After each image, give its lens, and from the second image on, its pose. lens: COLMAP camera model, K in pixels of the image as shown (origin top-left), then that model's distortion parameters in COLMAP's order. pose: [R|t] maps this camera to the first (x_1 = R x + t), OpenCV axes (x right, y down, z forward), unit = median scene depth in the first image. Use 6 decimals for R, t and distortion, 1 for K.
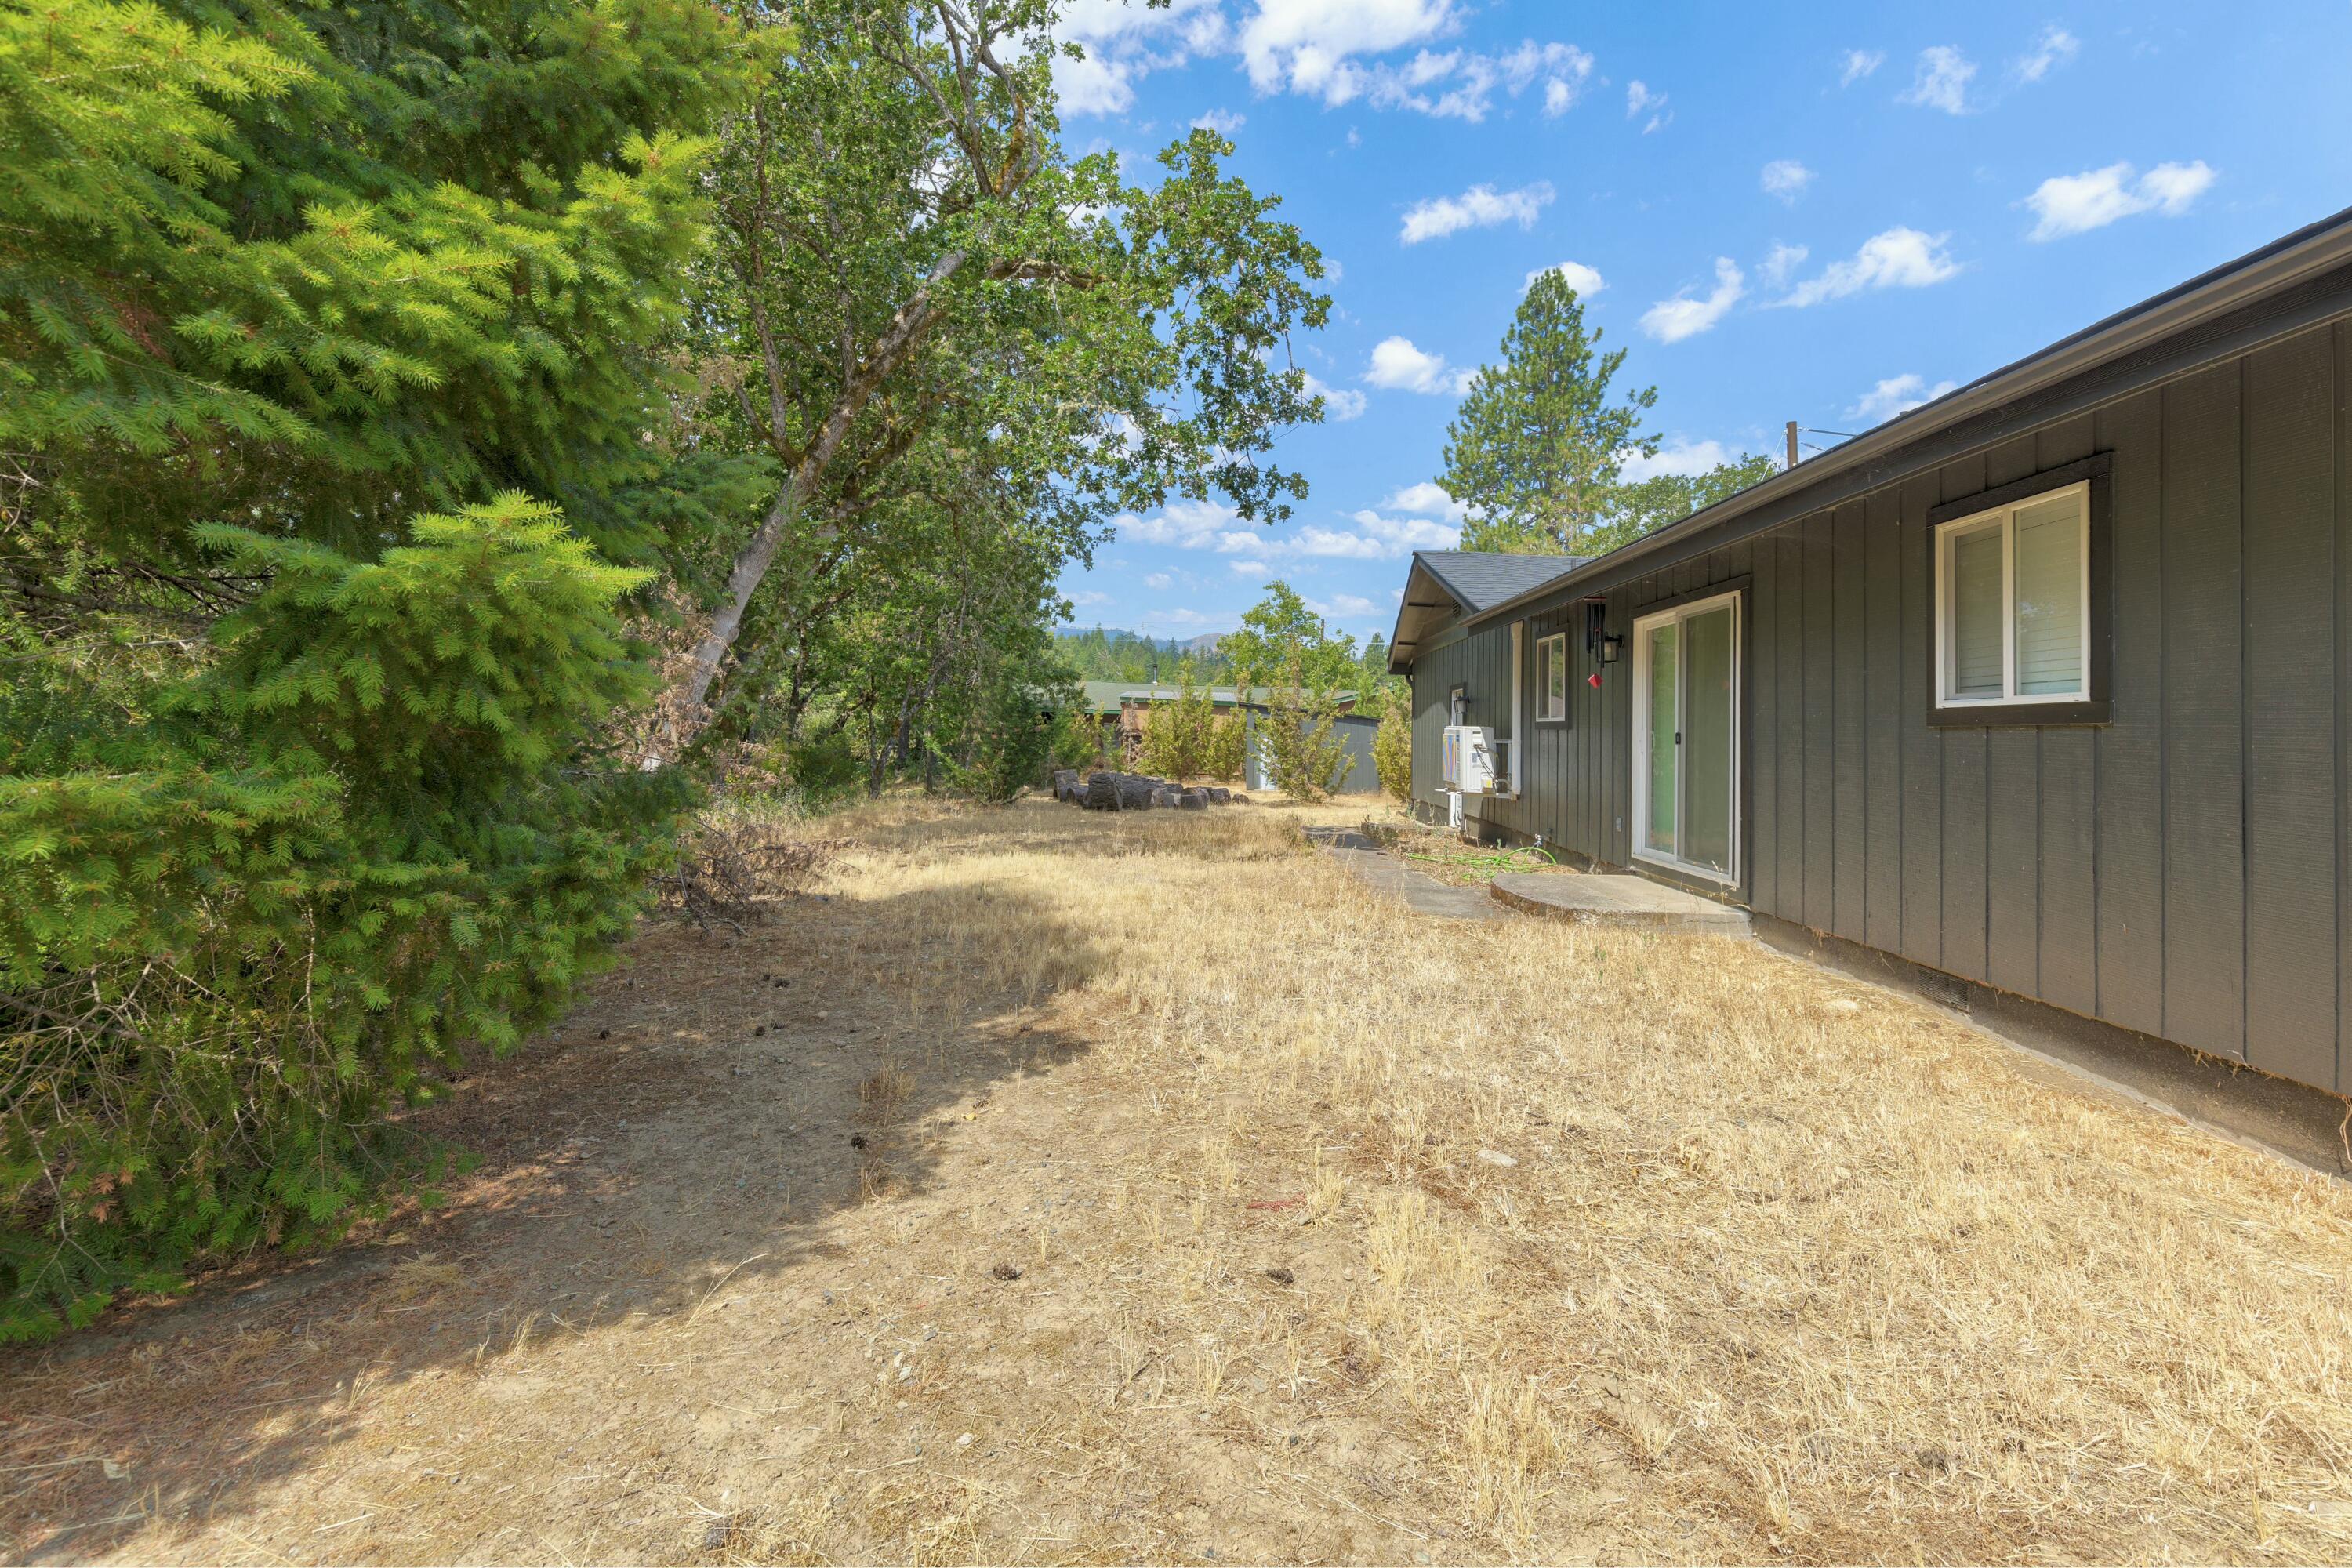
lens RADIAL K [[1095.7, 0, 1179.8], [0, 1095.7, 736.0], [0, 0, 1]] dist [0.000245, 0.000022]
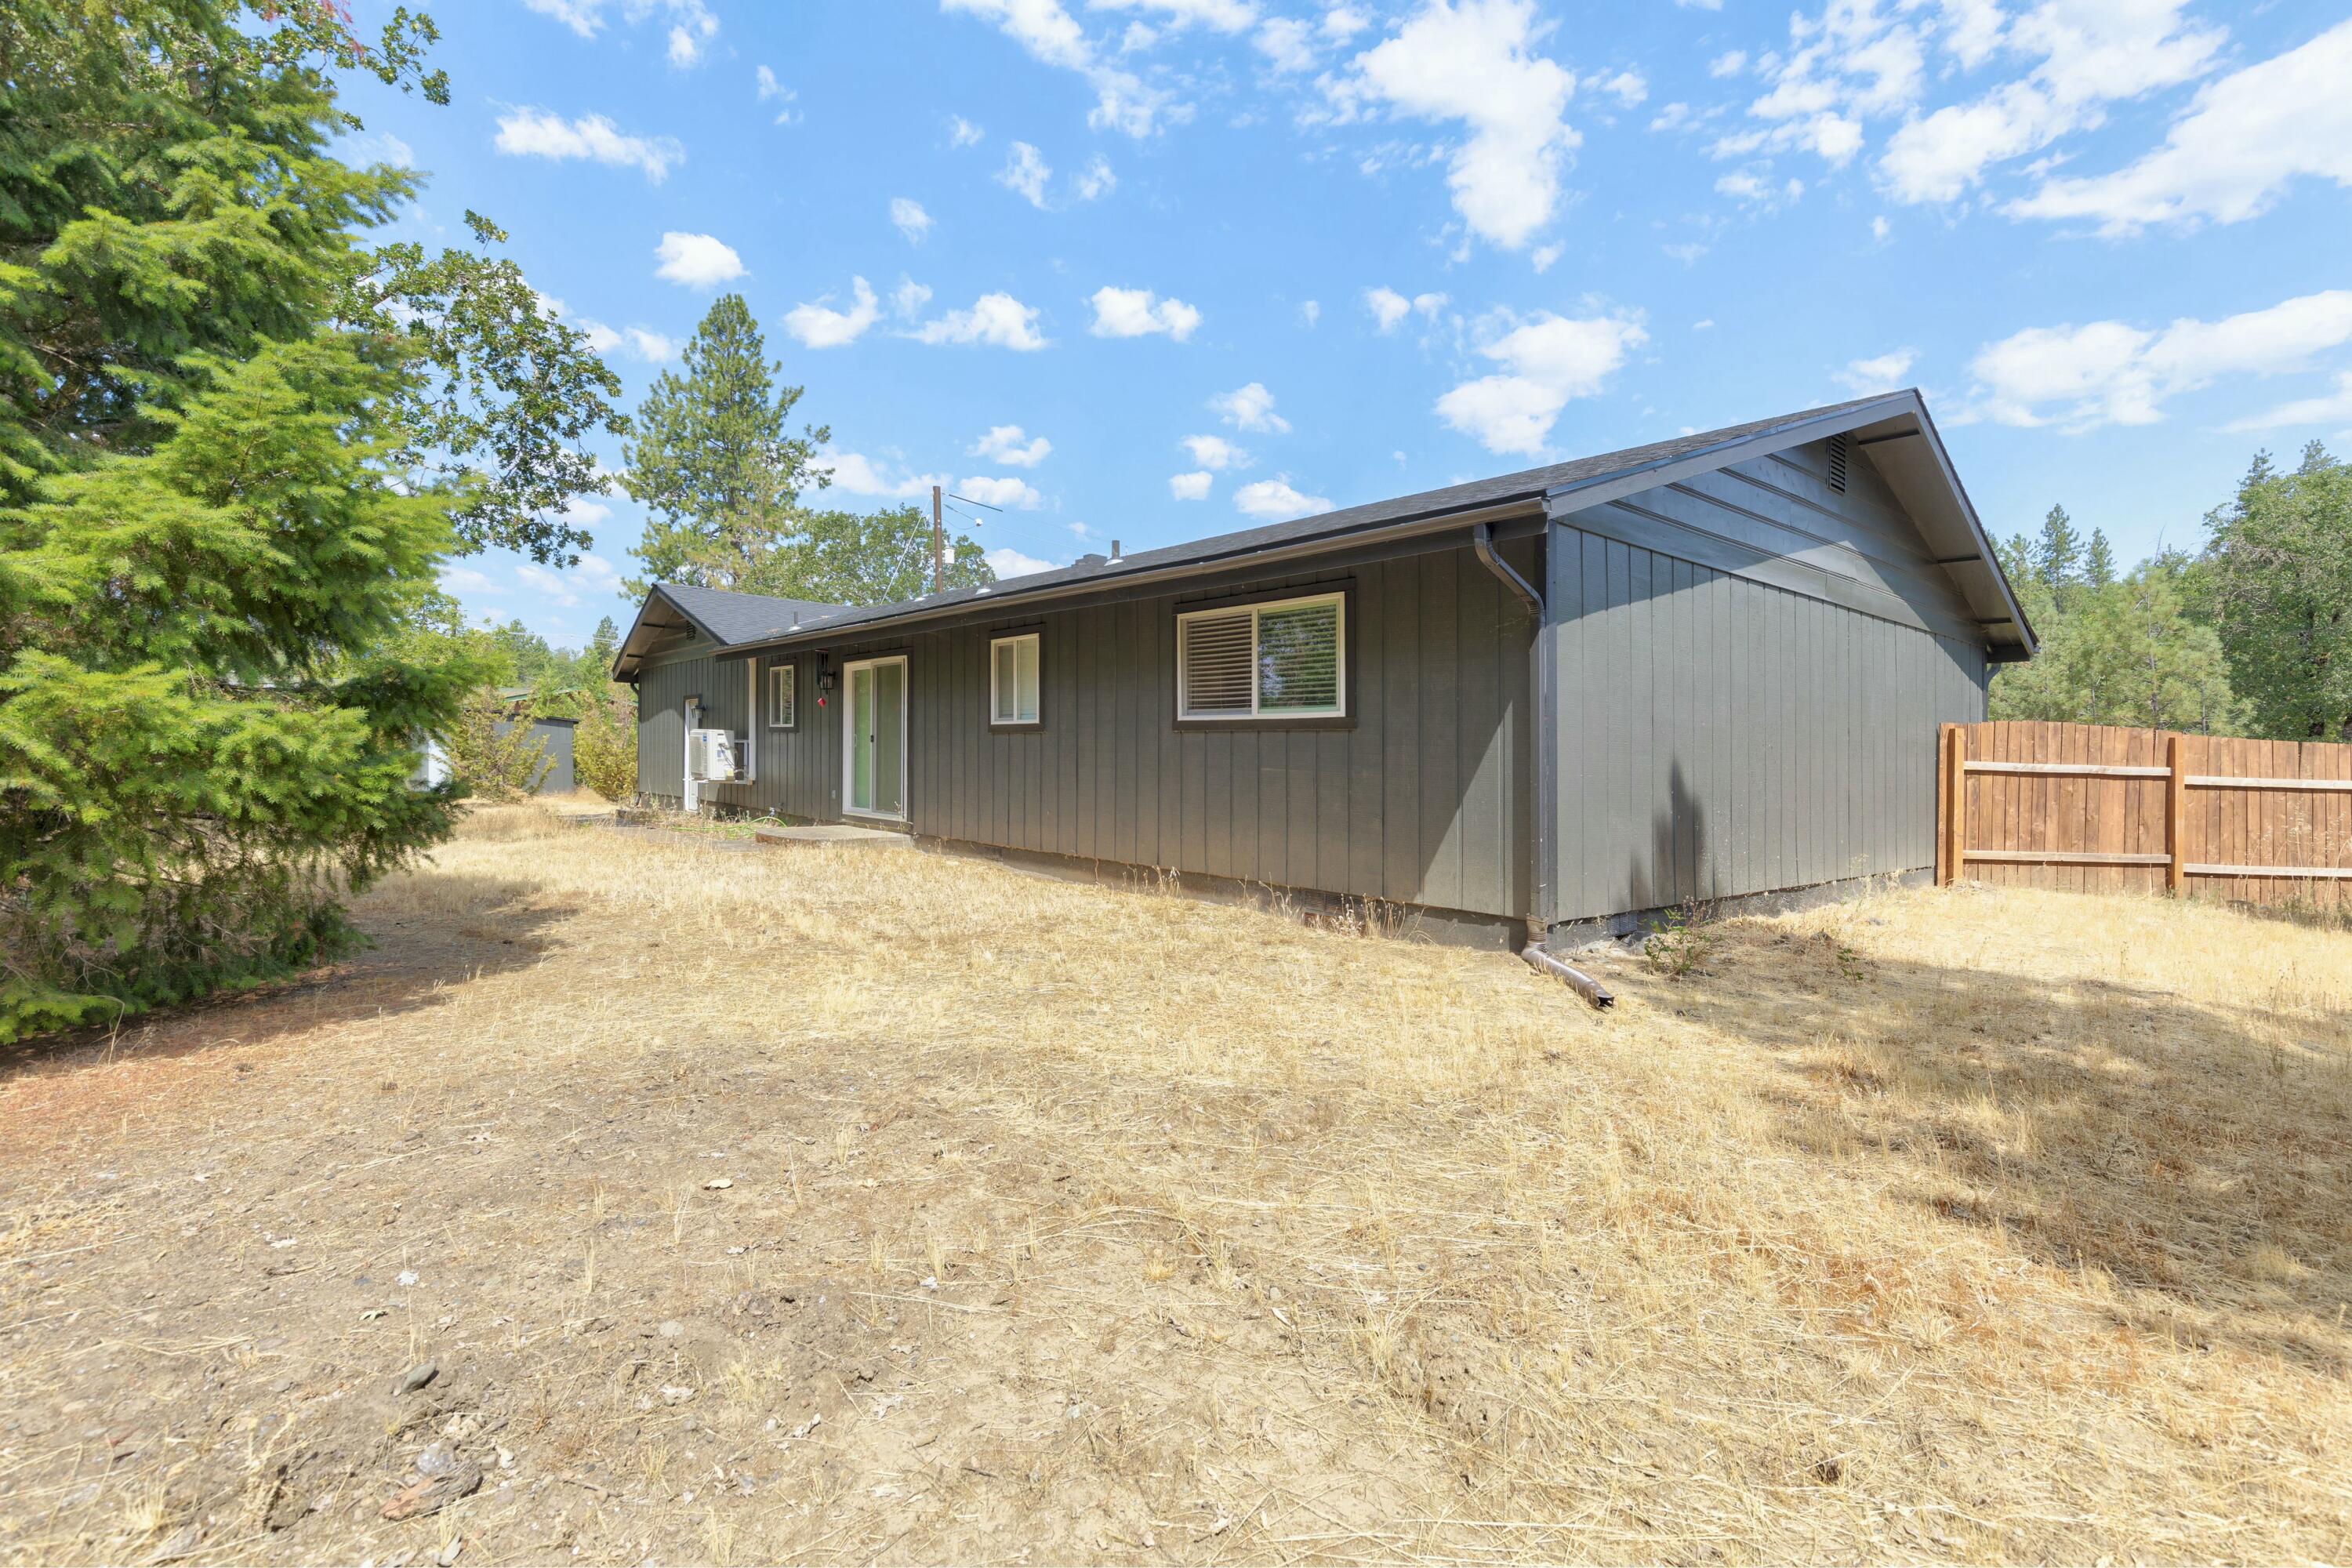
lens RADIAL K [[1095.7, 0, 1179.8], [0, 1095.7, 736.0], [0, 0, 1]] dist [0.000245, 0.000022]
pose [[0.748050, -0.002170, 0.663638, -0.084332], [0.002071, 0.999997, 0.000935, -0.000609], [-0.663639, 0.000675, 0.748053, -0.155883]]
